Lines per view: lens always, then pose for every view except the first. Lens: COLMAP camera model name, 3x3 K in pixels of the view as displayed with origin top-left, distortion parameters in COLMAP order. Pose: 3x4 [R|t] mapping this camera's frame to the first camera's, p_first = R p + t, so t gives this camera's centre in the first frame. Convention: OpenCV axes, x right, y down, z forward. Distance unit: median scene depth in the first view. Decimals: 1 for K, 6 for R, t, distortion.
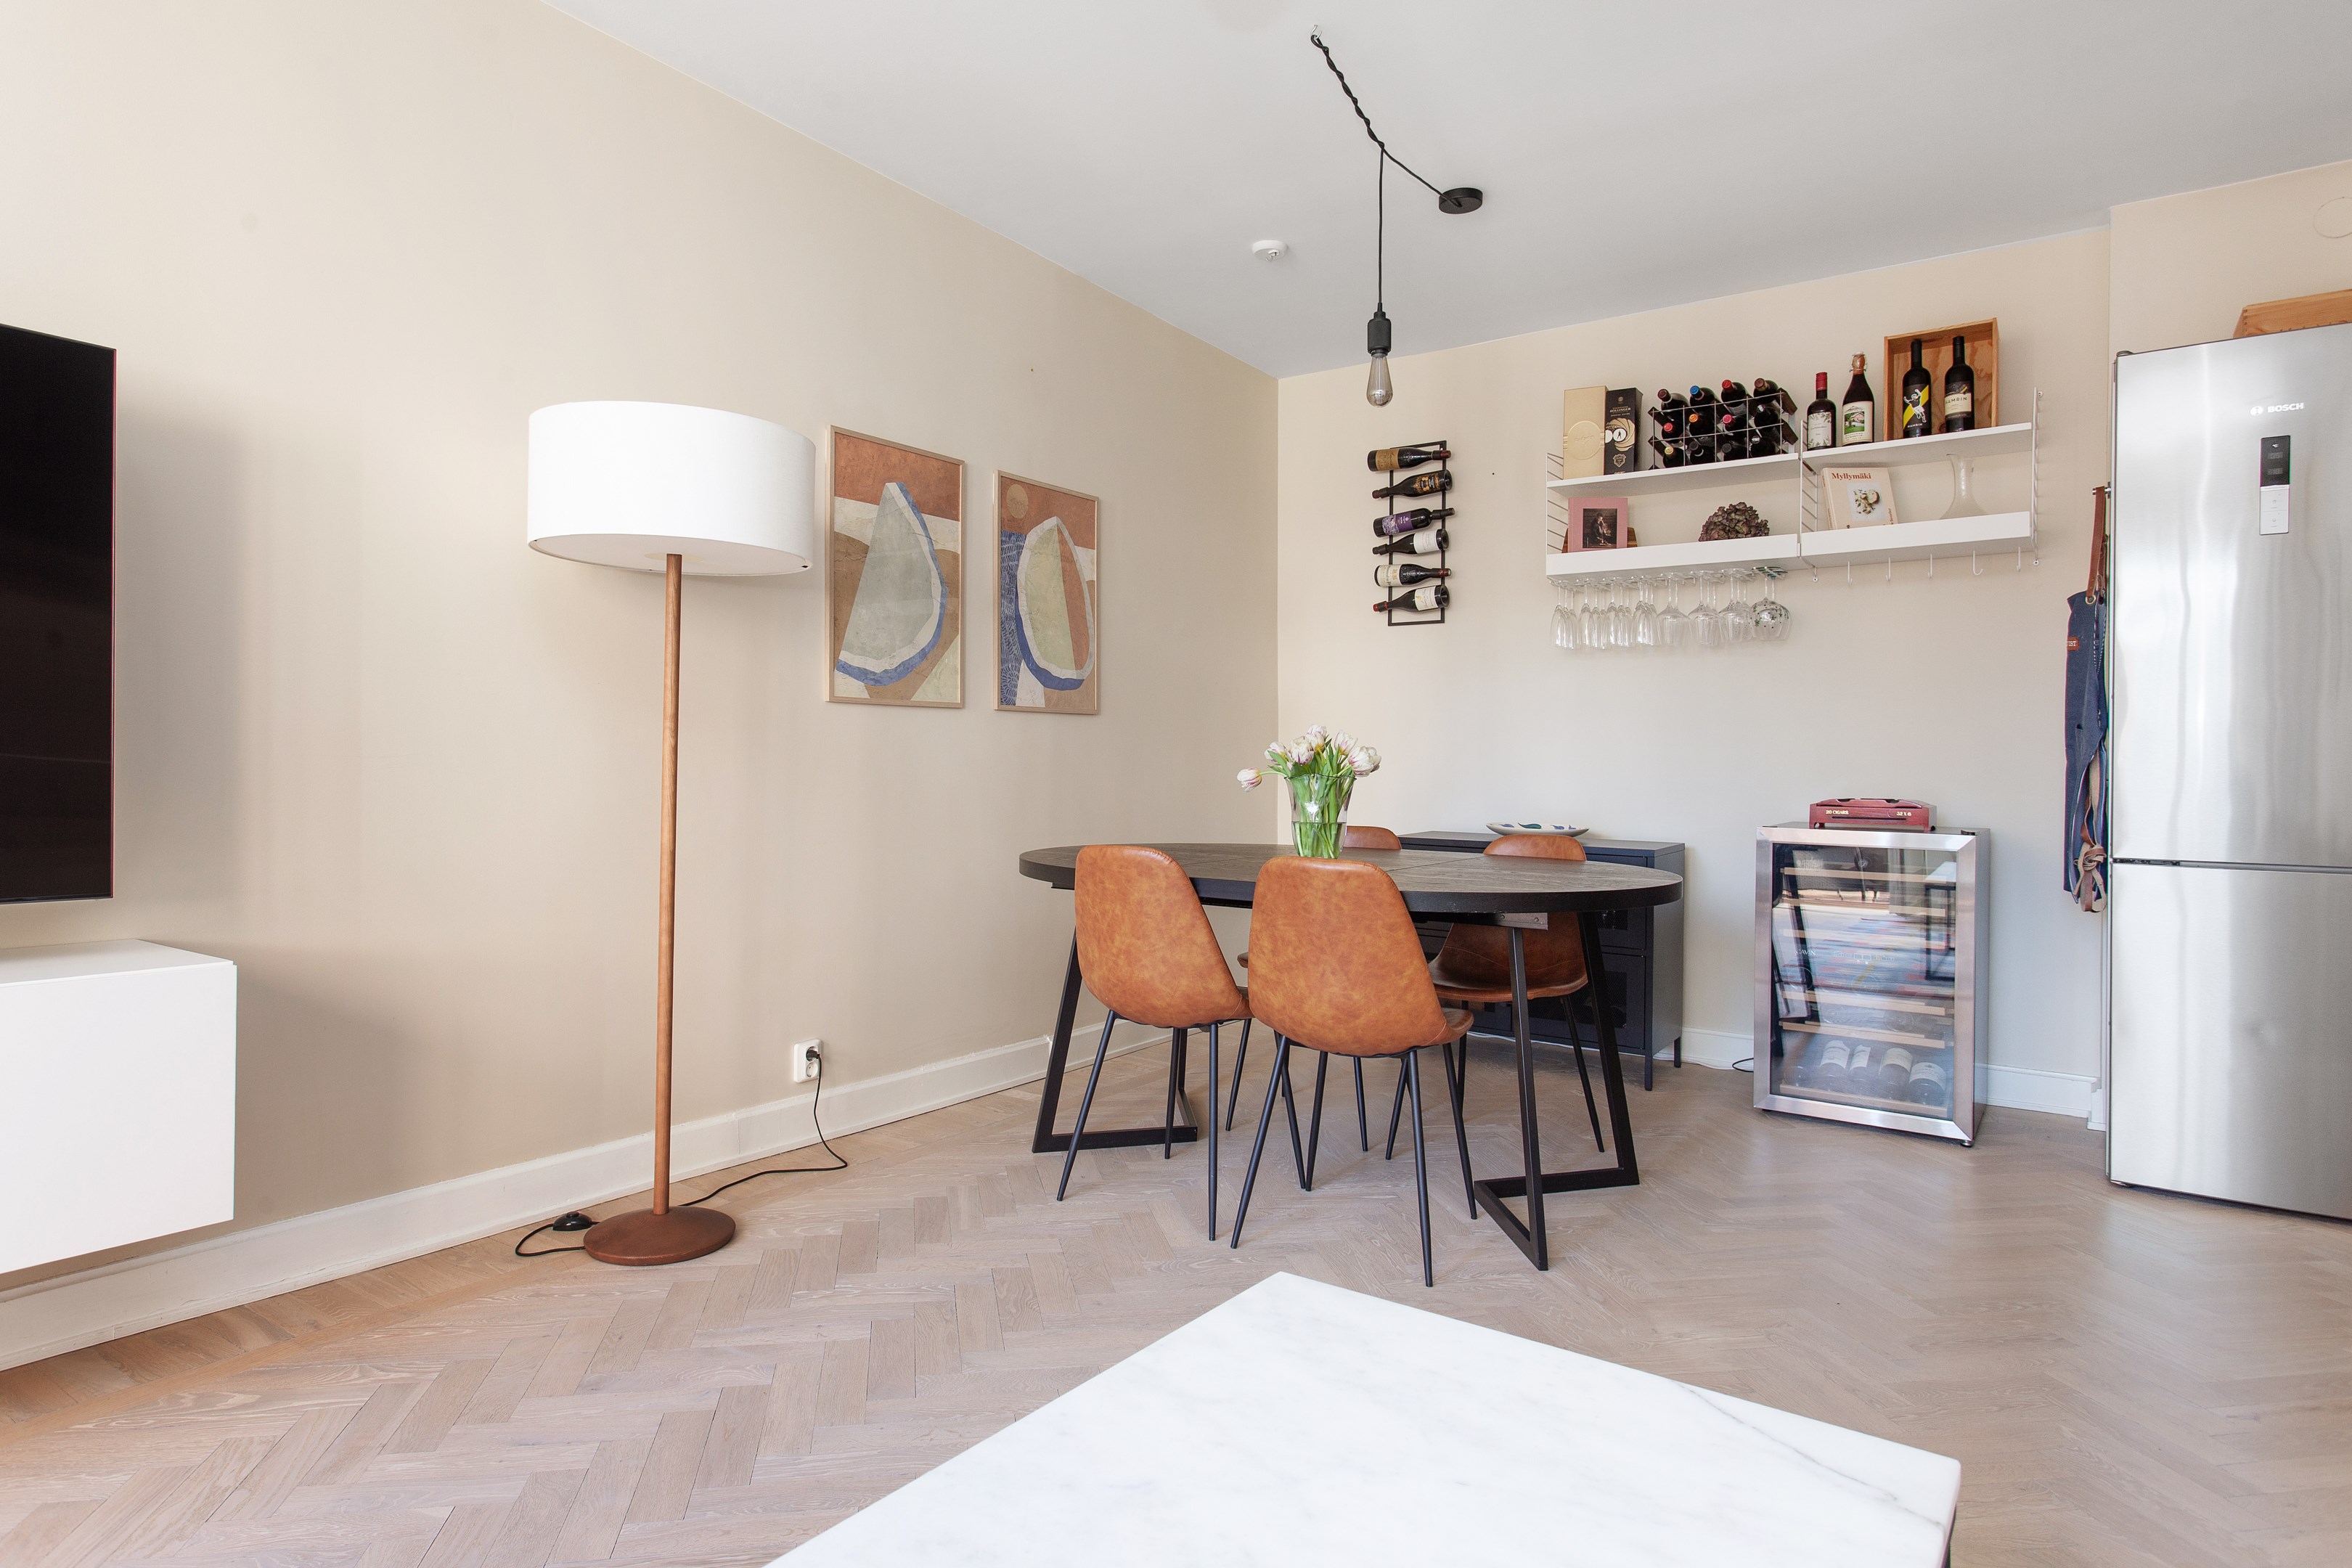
lens RADIAL K [[1268.7, 0, 1176.0], [0, 1268.7, 784.0], [0, 0, 1]] dist [0.017397, -0.001134]
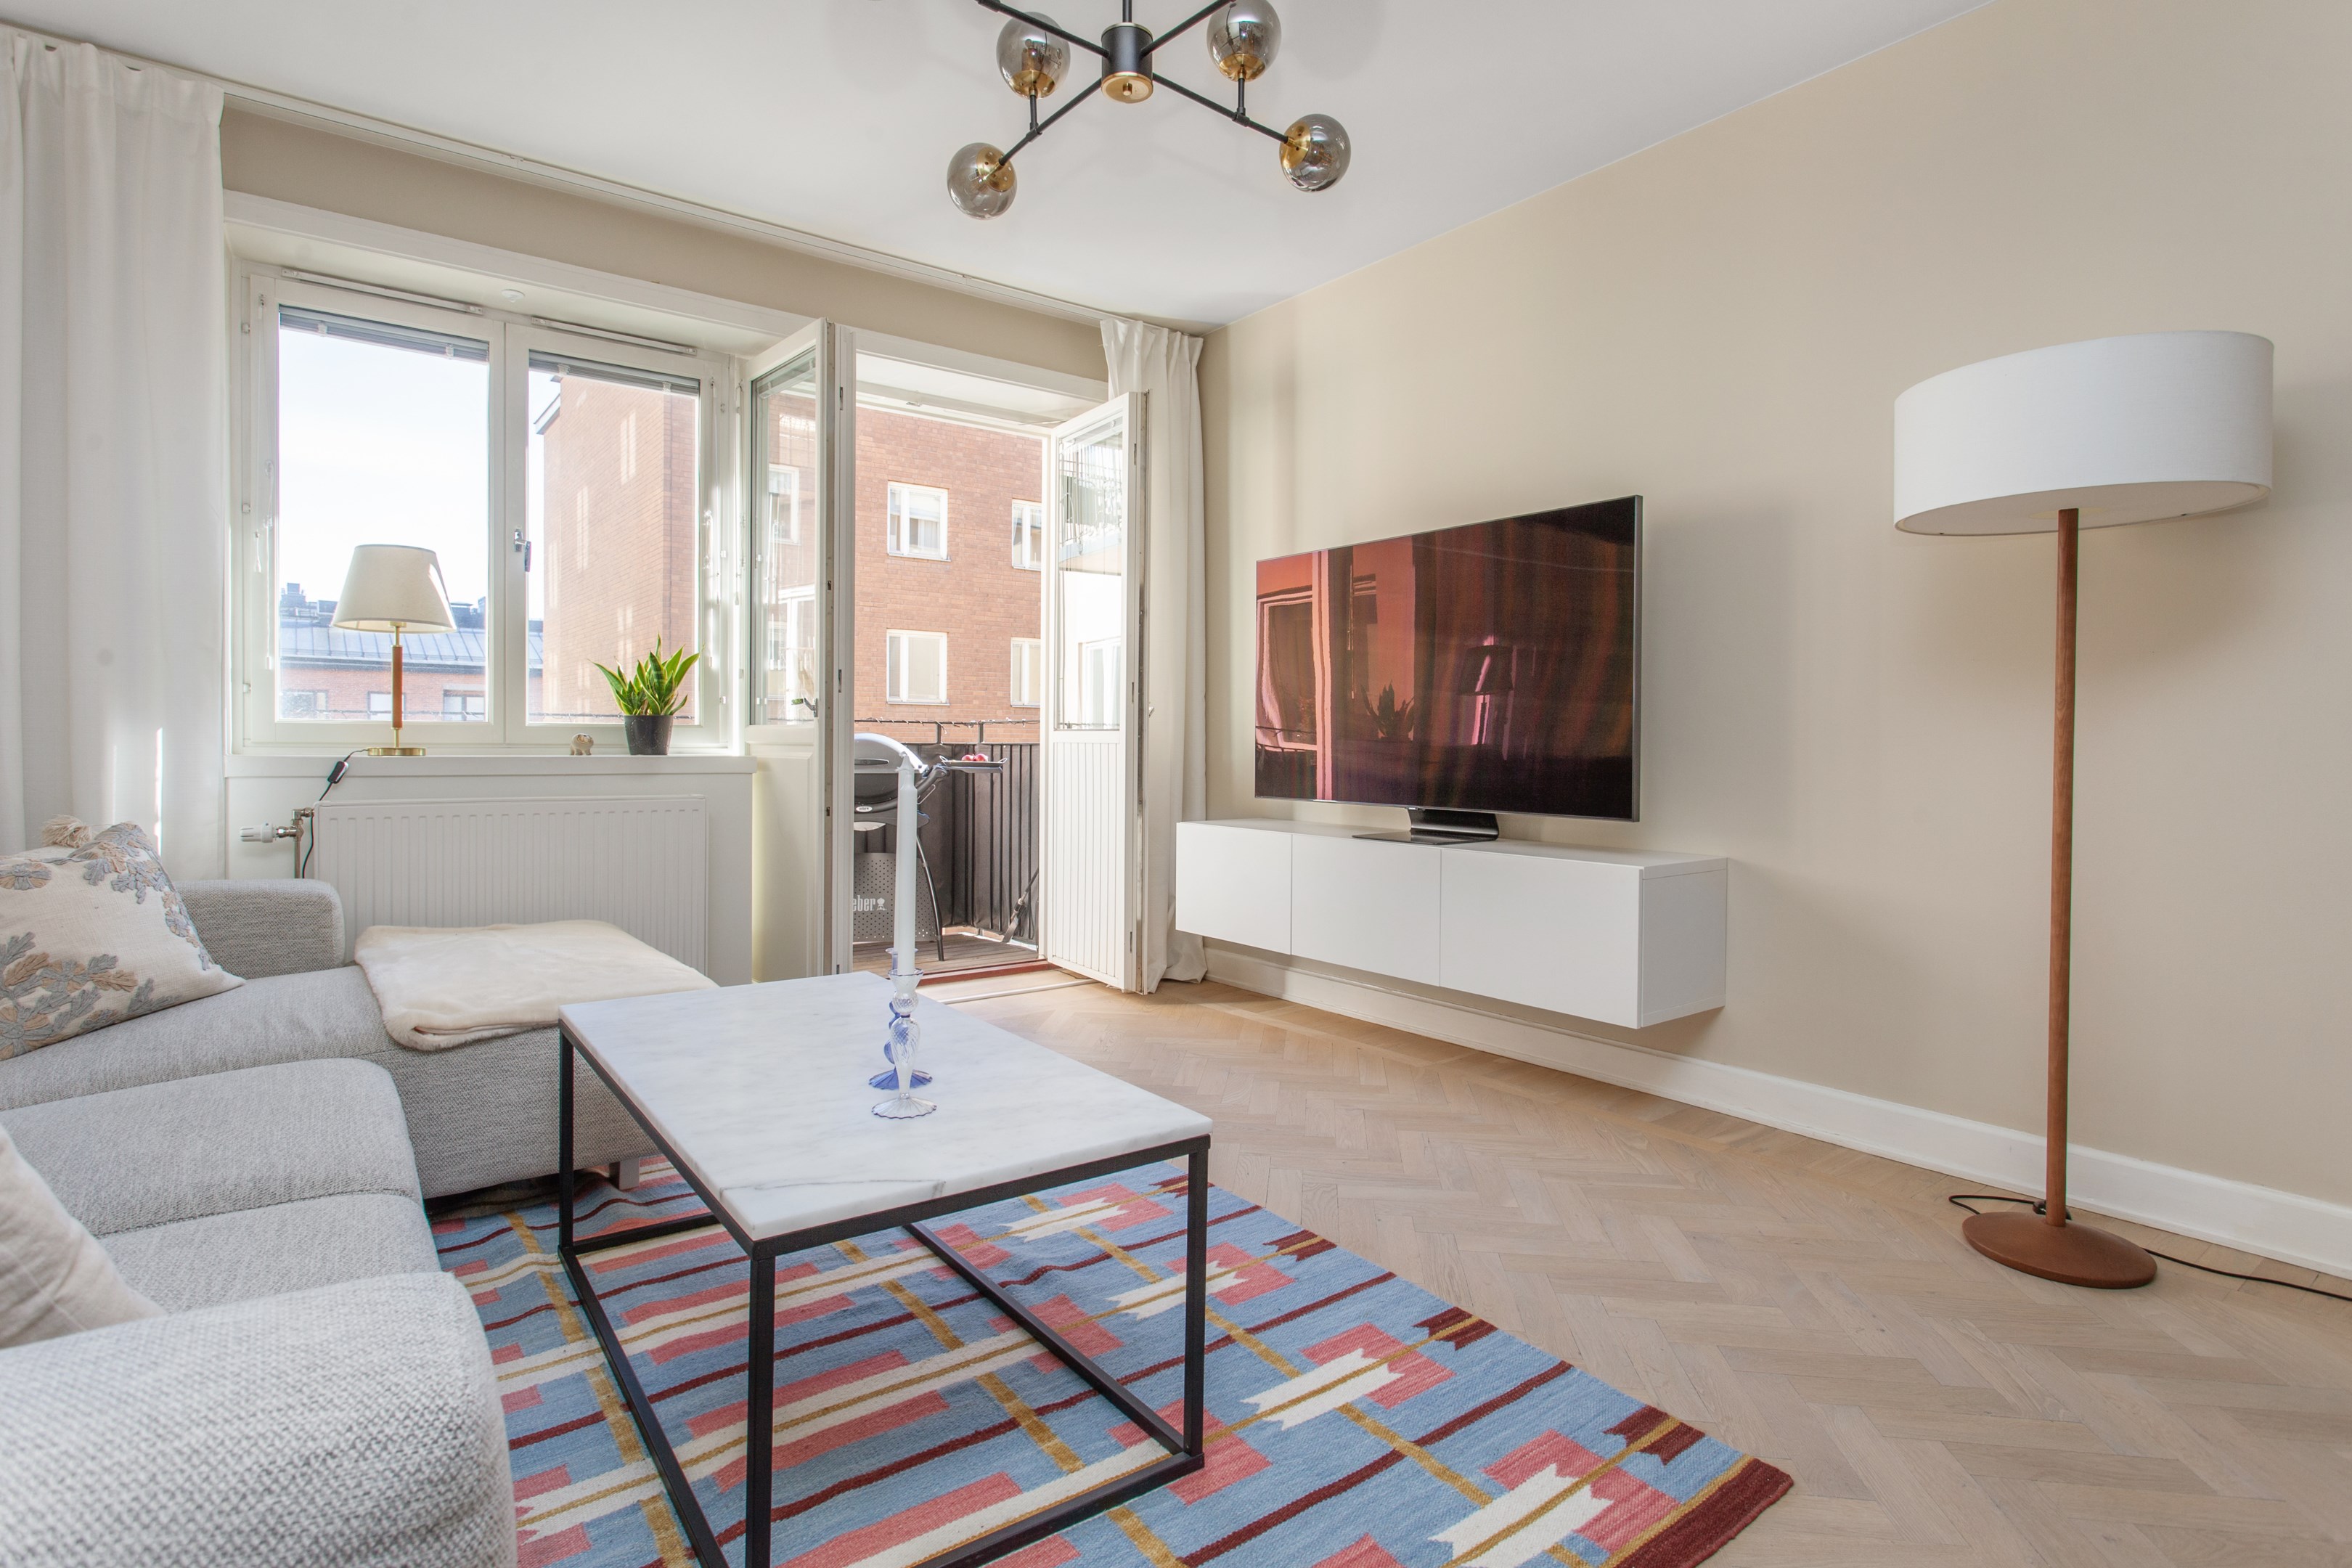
lens RADIAL K [[1186.0, 0, 1166.8], [0, 1186.0, 838.9], [0, 0, 1]] dist [0.000226, 0.000241]
pose [[-0.290055, 0.063128, -0.954926, 0.360361], [-0.025491, 0.996958, 0.073649, 0.008856], [0.956670, 0.045704, -0.287564, 0.391573]]
